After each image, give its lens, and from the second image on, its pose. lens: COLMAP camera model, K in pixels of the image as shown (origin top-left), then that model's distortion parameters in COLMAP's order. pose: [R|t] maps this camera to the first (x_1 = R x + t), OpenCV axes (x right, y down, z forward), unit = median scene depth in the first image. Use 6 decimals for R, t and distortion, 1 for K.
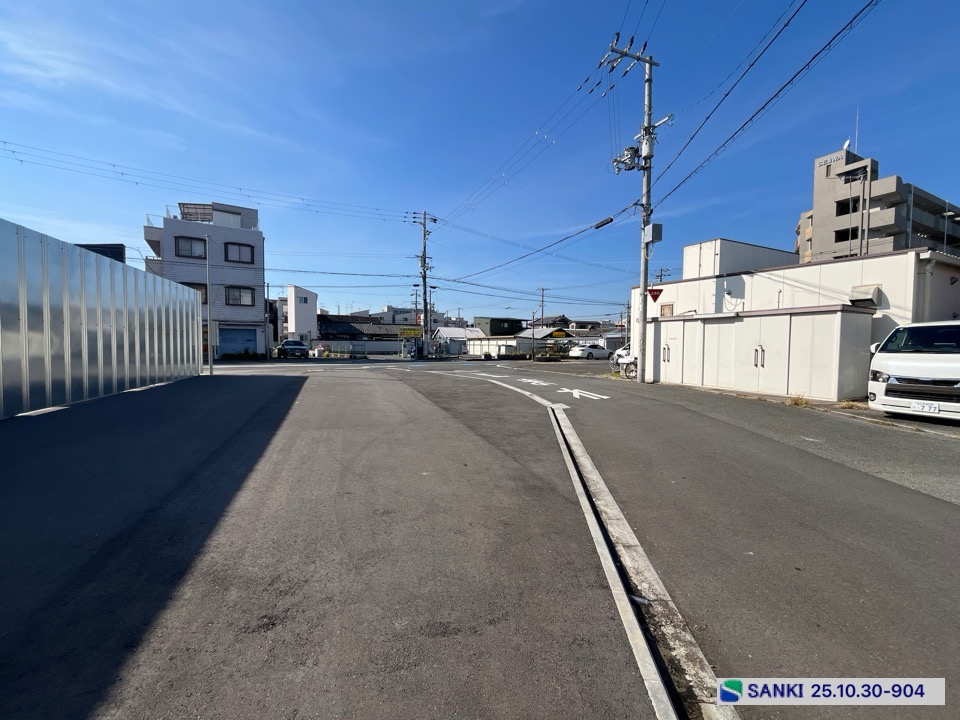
lens RADIAL K [[389.6, 0, 476.7], [0, 389.6, 361.0], [0, 0, 1]] dist [-0.002942, 0.000207]
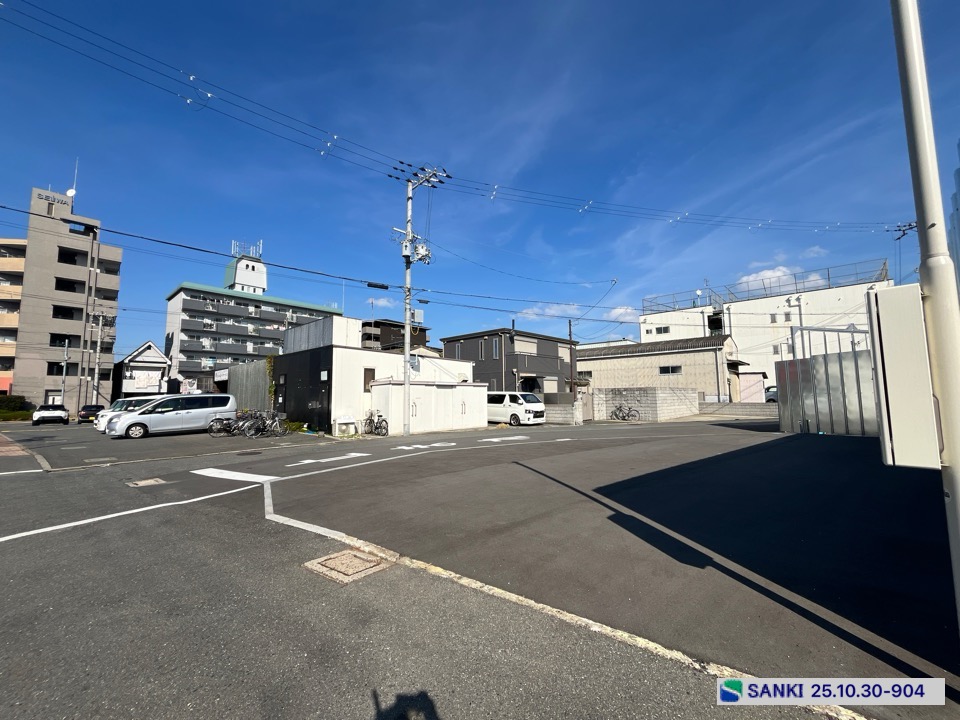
lens RADIAL K [[389.6, 0, 477.1], [0, 389.6, 361.2], [0, 0, 1]] dist [-0.002942, 0.000207]
pose [[-0.359305, 0.083584, 0.929469, -0.401434], [0.049086, 0.996295, -0.070618, -0.039332], [-0.931928, 0.020250, -0.362077, 0.640155]]
